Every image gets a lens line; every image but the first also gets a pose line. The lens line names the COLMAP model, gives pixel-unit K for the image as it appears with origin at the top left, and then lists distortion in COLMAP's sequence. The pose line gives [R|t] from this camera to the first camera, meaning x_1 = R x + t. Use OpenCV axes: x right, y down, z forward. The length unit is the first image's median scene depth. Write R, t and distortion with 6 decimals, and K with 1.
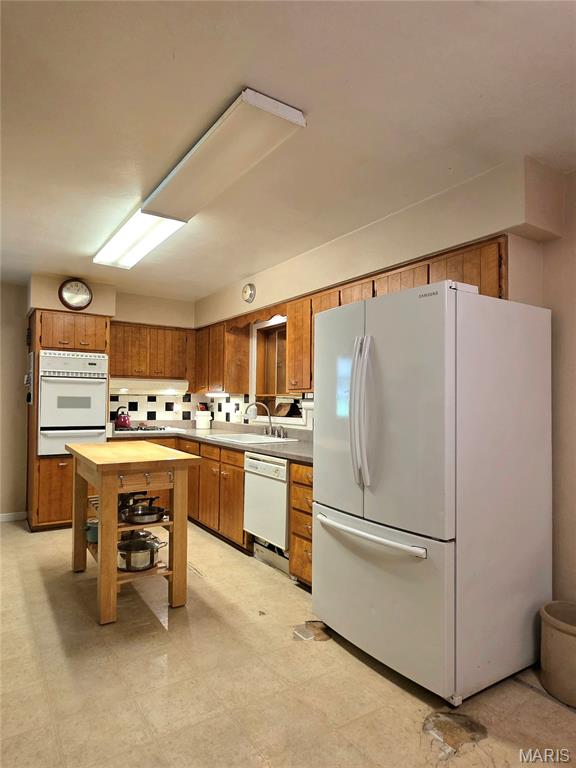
lens RADIAL K [[445.8, 0, 288.2], [0, 445.8, 389.9], [0, 0, 1]] dist [-0.000924, -0.003173]
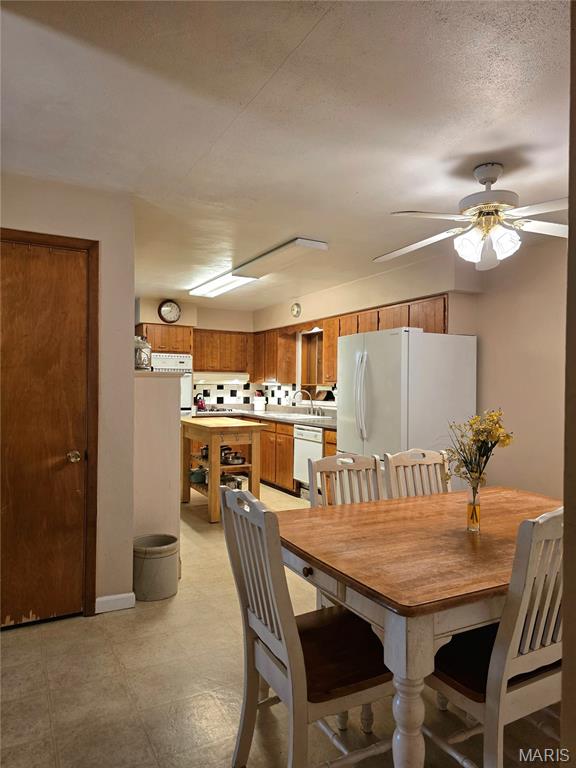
lens RADIAL K [[514.4, 0, 288.2], [0, 514.4, 385.4], [0, 0, 1]] dist [0.038457, -0.024611]
pose [[0.995593, -0.002835, -0.093741, 0.035773], [0.005158, 0.999685, 0.024546, -0.025776], [0.093642, -0.024922, 0.995294, -0.580296]]
